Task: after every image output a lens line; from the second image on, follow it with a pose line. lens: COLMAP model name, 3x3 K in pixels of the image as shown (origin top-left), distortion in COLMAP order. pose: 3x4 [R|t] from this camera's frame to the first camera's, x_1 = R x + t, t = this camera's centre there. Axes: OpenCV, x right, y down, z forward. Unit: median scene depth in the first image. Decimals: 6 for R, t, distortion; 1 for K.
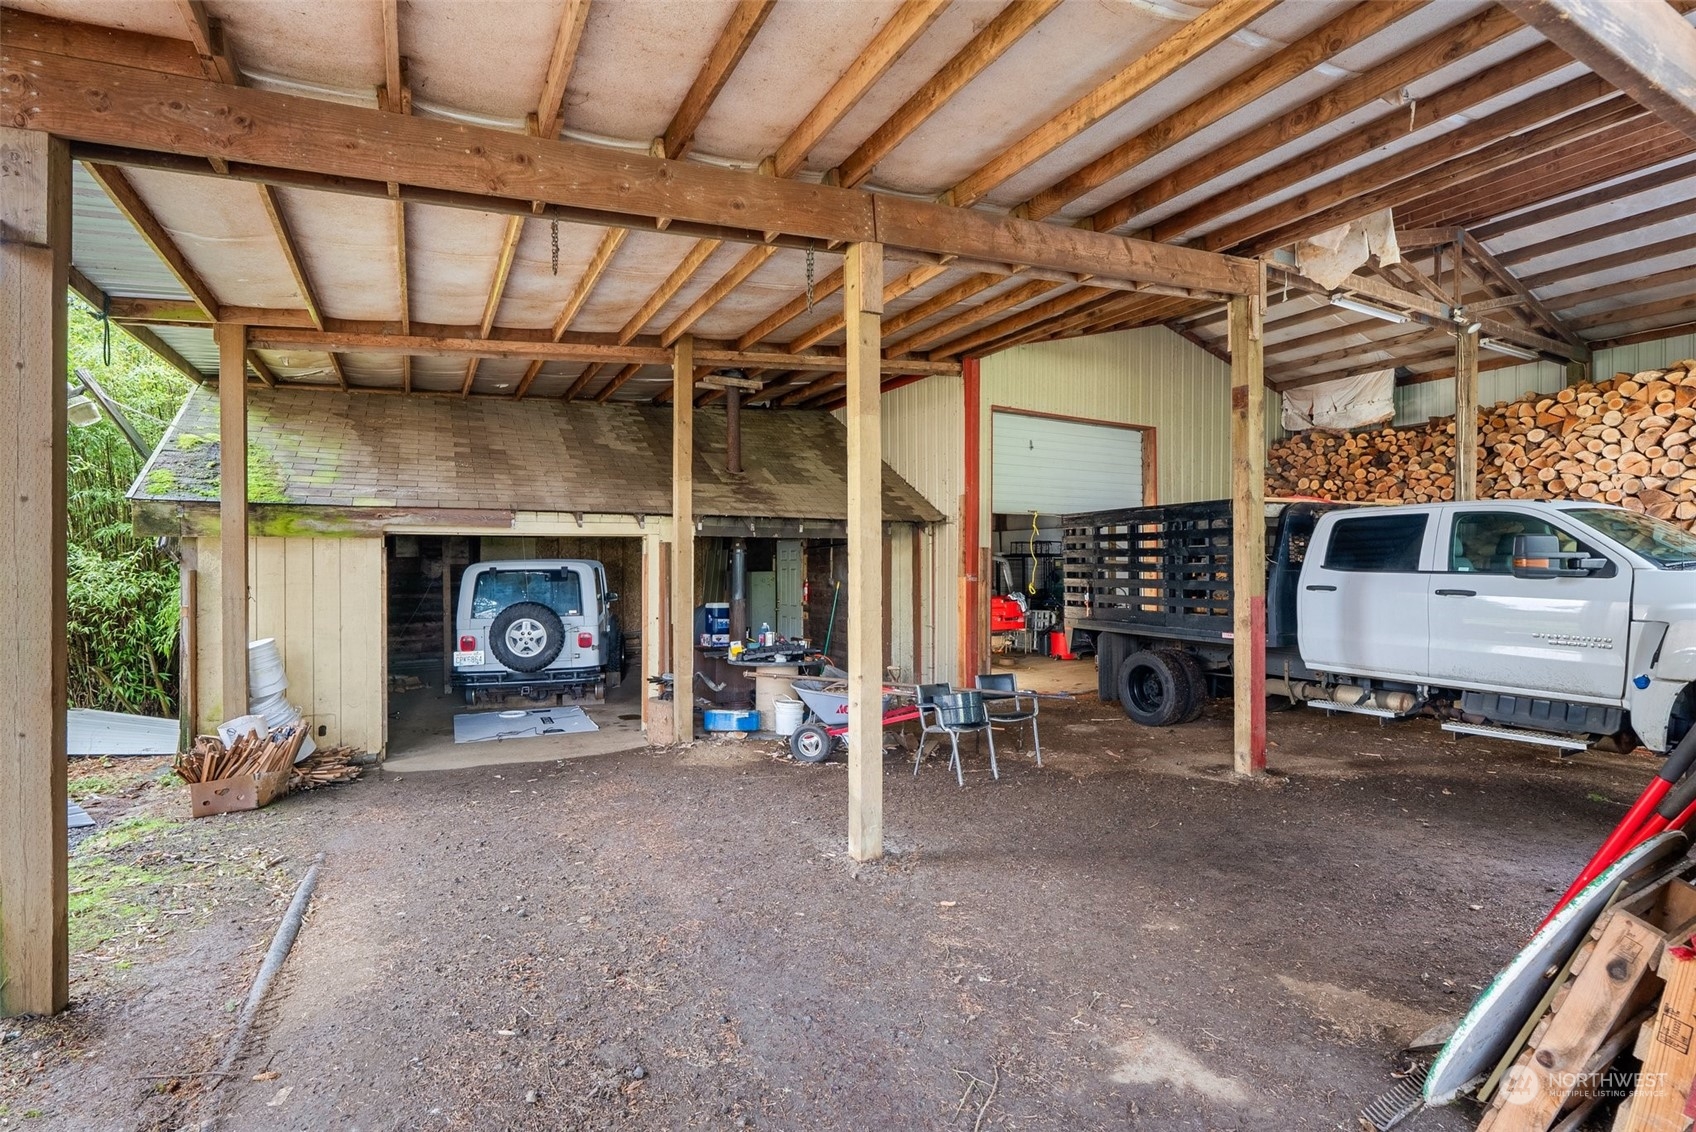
lens RADIAL K [[770.5, 0, 846.6], [0, 770.5, 562.3], [0, 0, 1]] dist [-0.005101, 0.002043]
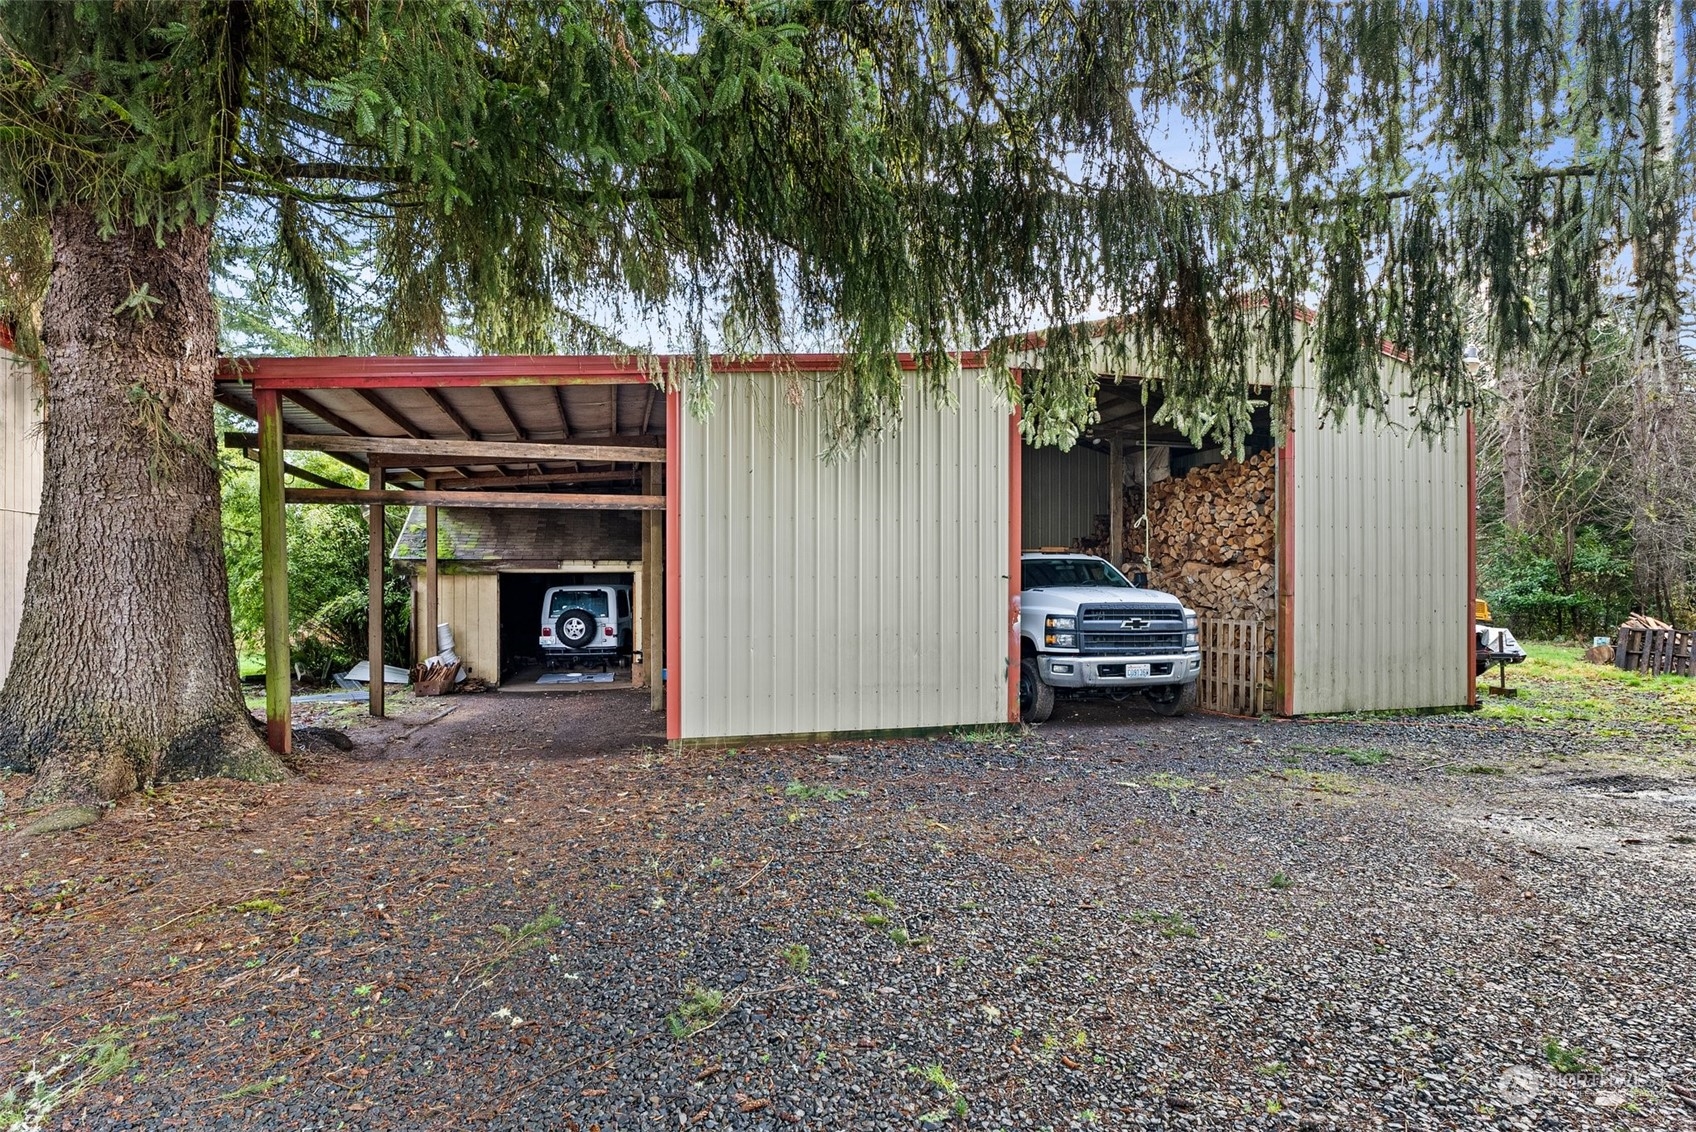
lens RADIAL K [[848.1, 0, 852.9], [0, 848.1, 579.6], [0, 0, 1]] dist [-0.002250, -0.000228]
pose [[0.973659, -0.003508, -0.227980, 0.786934], [0.001773, 0.999968, -0.007816, -0.000468], [0.228001, 0.007206, 0.973634, -0.919993]]
